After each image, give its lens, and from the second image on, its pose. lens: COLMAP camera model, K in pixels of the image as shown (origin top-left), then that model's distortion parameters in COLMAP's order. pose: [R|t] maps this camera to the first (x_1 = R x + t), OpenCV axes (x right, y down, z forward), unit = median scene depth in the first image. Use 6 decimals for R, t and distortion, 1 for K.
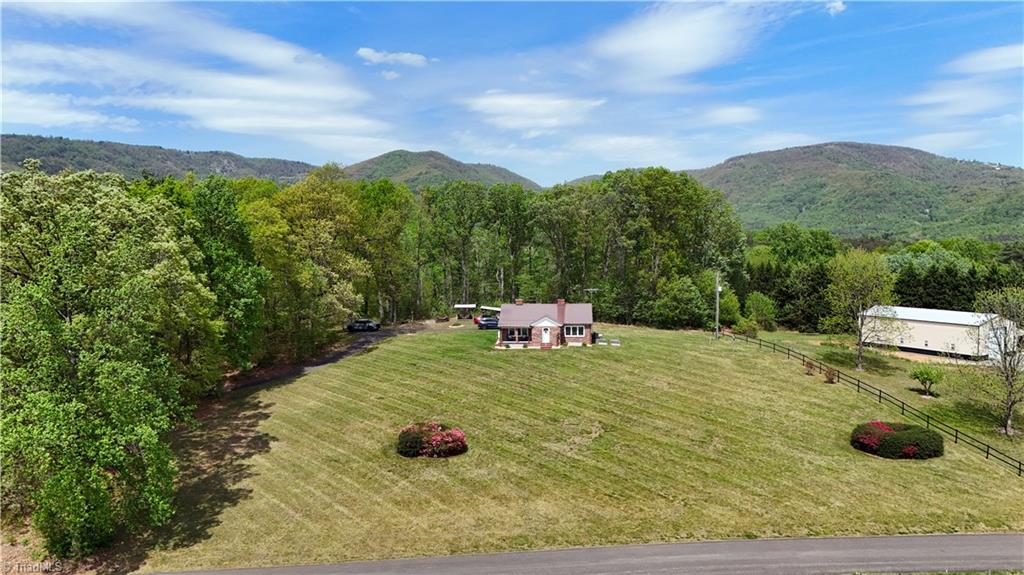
lens RADIAL K [[758.5, 0, 507.4], [0, 758.5, 286.2], [0, 0, 1]] dist [0.050785, -0.047103]
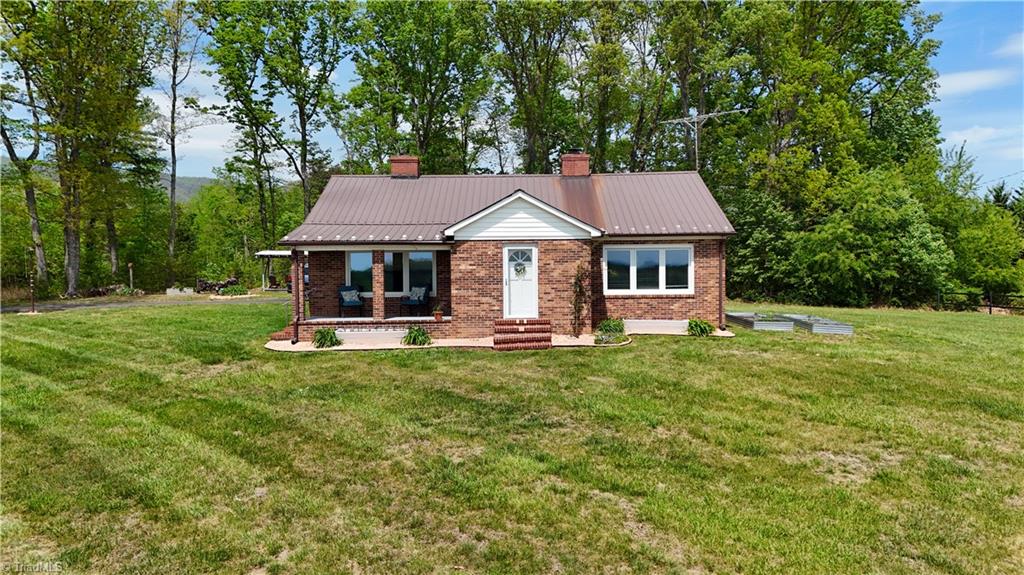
lens RADIAL K [[758.5, 0, 516.0], [0, 758.5, 284.8], [0, 0, 1]] dist [0.050785, -0.047103]
pose [[0.996423, -0.004781, 0.084369, 0.026536], [0.008351, 0.999082, -0.042006, 0.060438], [-0.084091, 0.042560, 0.995549, 0.653730]]
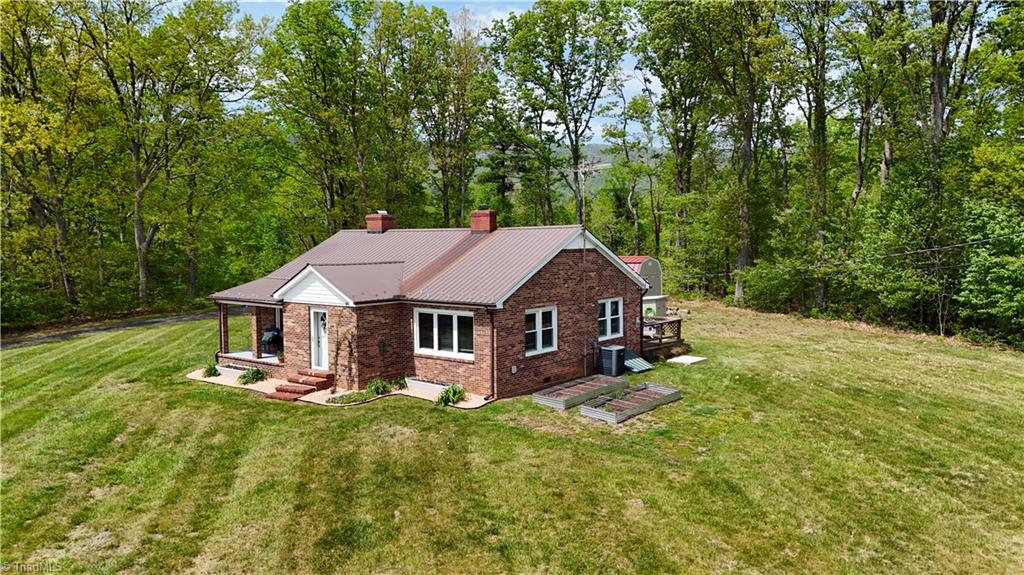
lens RADIAL K [[758.5, 0, 512.0], [0, 758.5, 284.1], [0, 0, 1]] dist [0.050785, -0.047103]
pose [[0.825254, 0.032912, -0.563801, 0.197247], [-0.031468, 0.999429, 0.012280, 0.033944], [0.563884, 0.007608, 0.825819, 0.682632]]
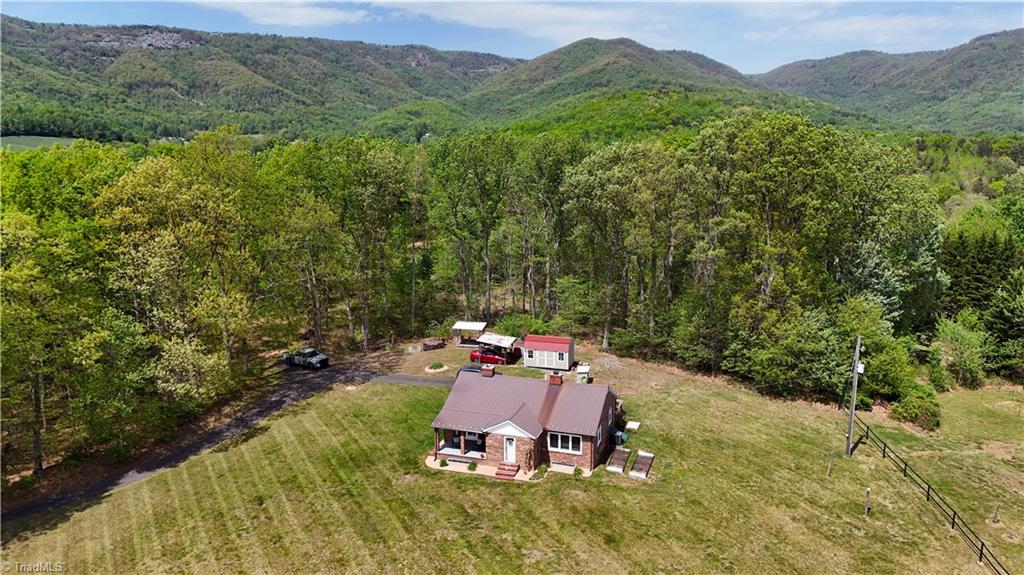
lens RADIAL K [[758.5, 0, 511.7], [0, 758.5, 291.2], [0, 0, 1]] dist [0.050785, -0.047103]
pose [[0.970173, 0.051039, -0.236978, 0.148661], [-0.016085, 0.988983, 0.147153, -0.112162], [0.241878, -0.138952, 0.960306, 0.386260]]
